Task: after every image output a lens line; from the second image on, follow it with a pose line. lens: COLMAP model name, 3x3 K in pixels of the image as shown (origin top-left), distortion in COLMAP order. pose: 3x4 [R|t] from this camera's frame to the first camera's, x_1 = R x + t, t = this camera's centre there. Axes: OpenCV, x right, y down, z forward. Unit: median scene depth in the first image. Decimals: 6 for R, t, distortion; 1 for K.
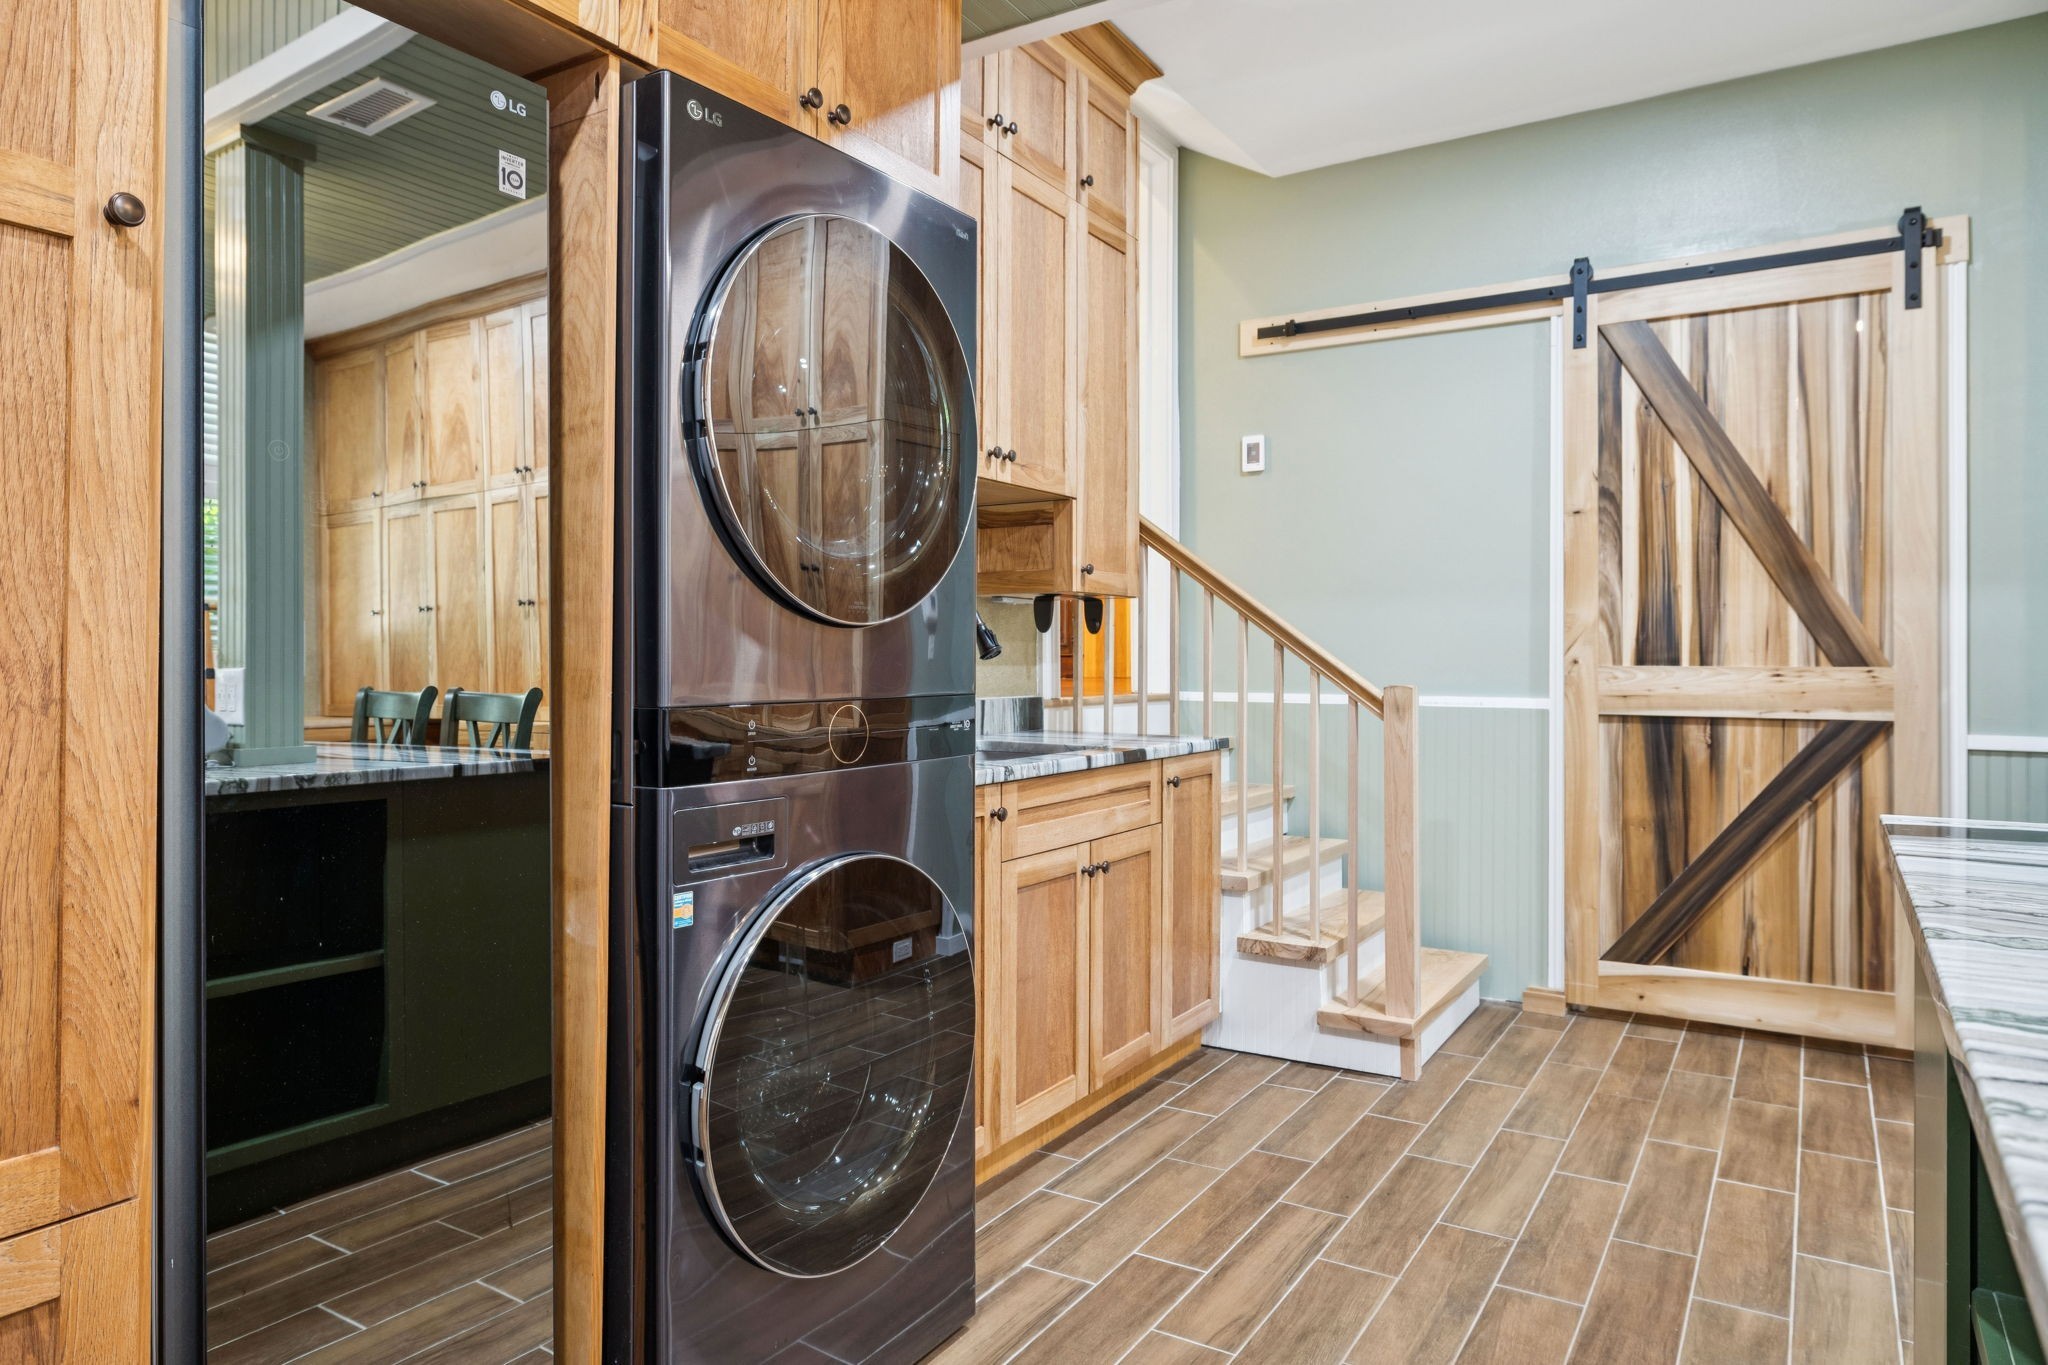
lens RADIAL K [[1256.7, 0, 1024.0], [0, 1256.7, 682.5], [0, 0, 1]] dist [0.002425, 0.000382]
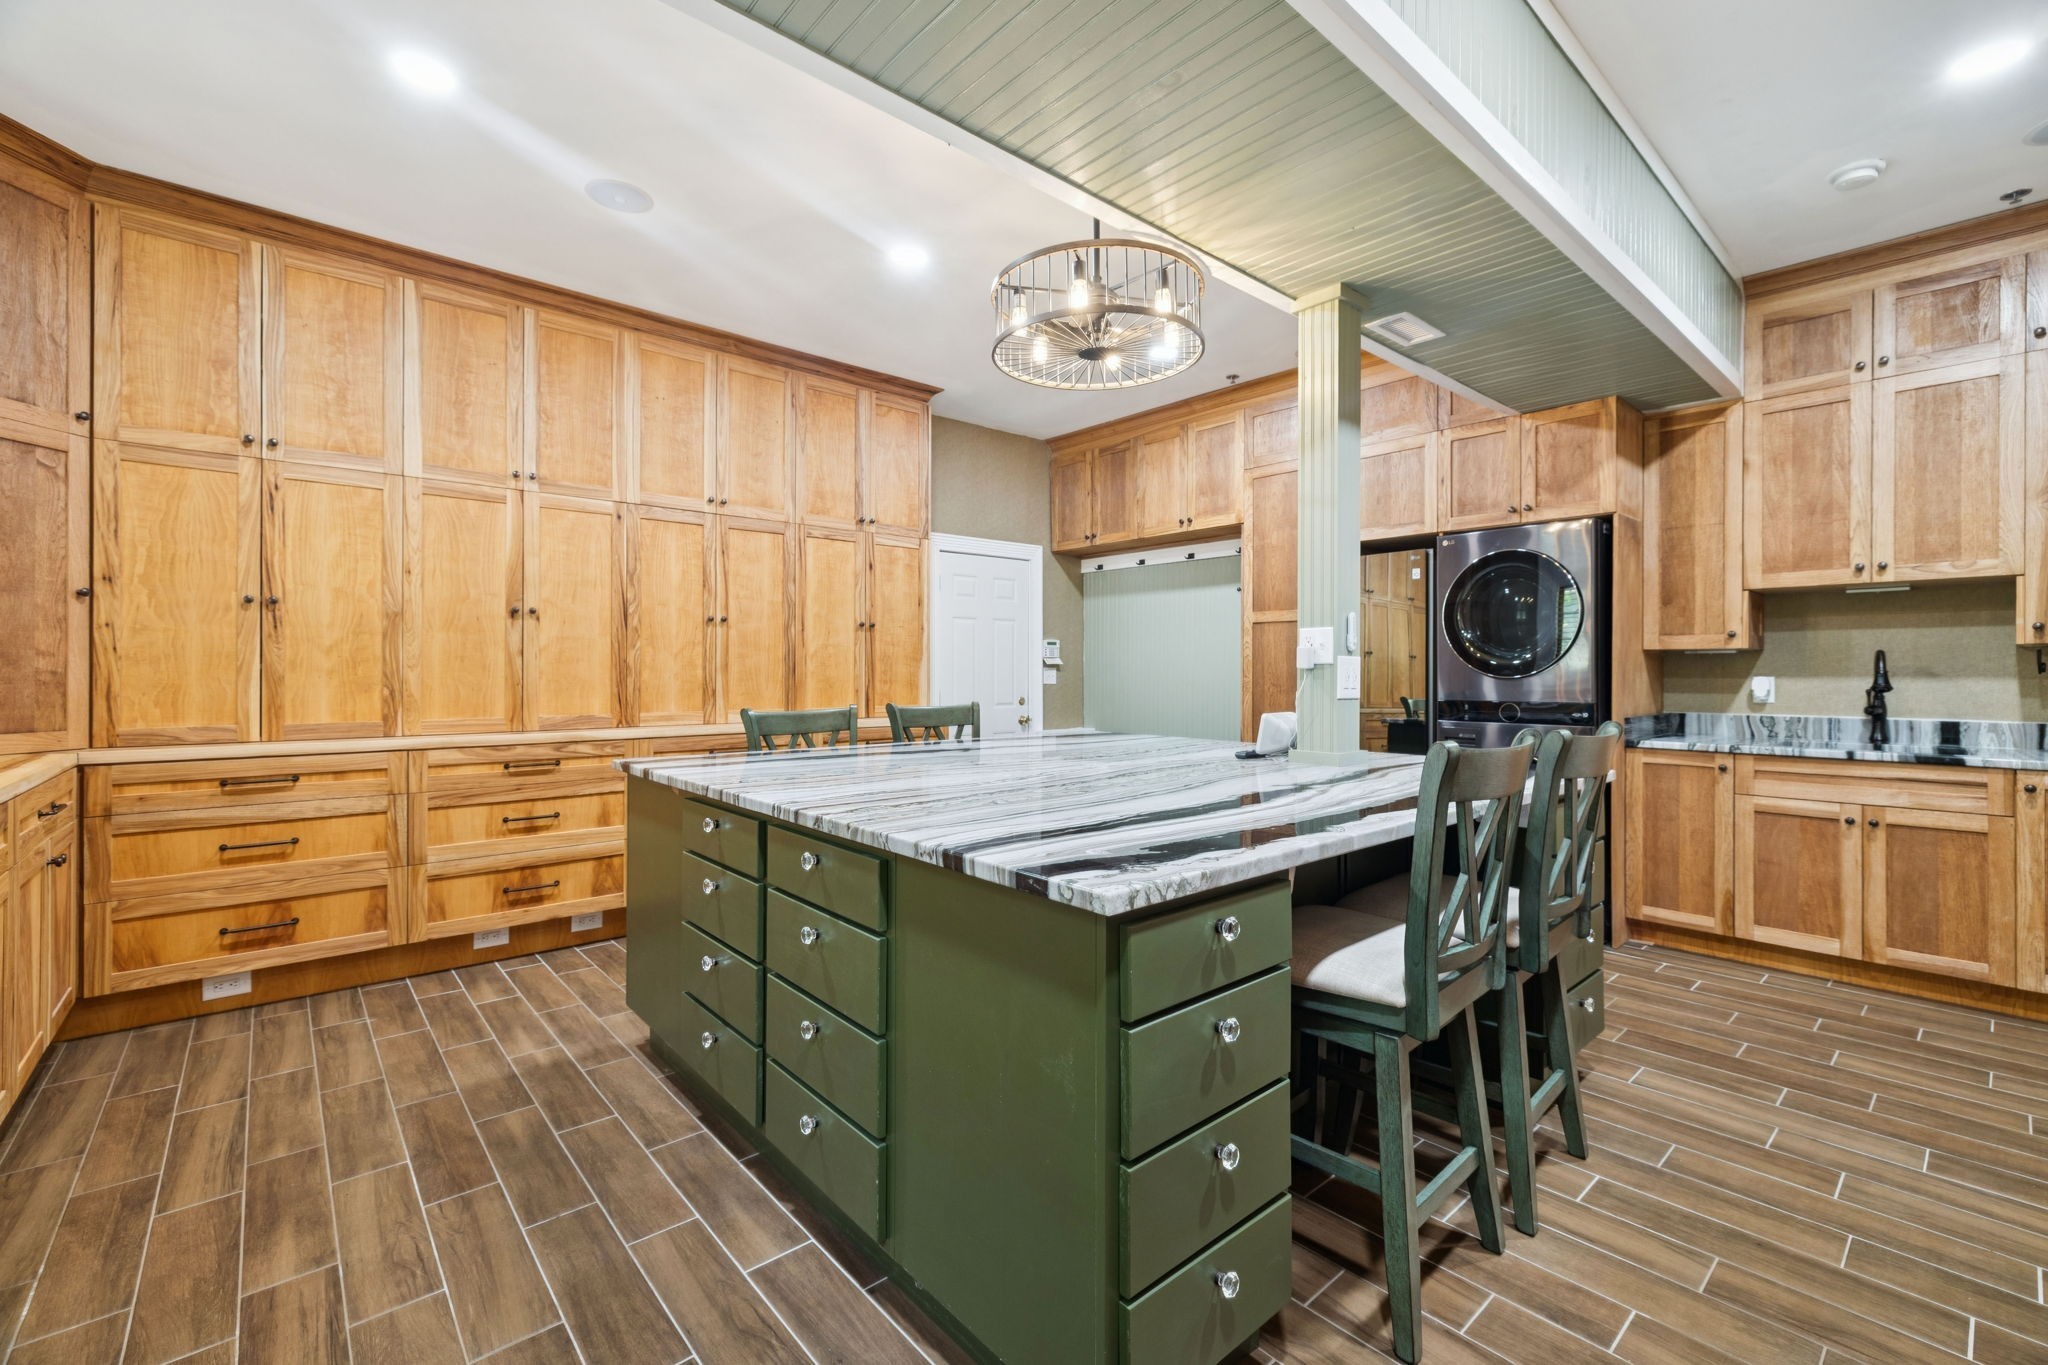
lens RADIAL K [[869.3, 0, 1026.5], [0, 869.3, 670.5], [0, 0, 1]] dist [0.000634, 0.000007]
pose [[-0.285371, -0.002857, -0.958413, 1.521260], [-0.011074, 0.999939, 0.000317, -0.038680], [0.958353, 0.010704, -0.285385, 0.293556]]
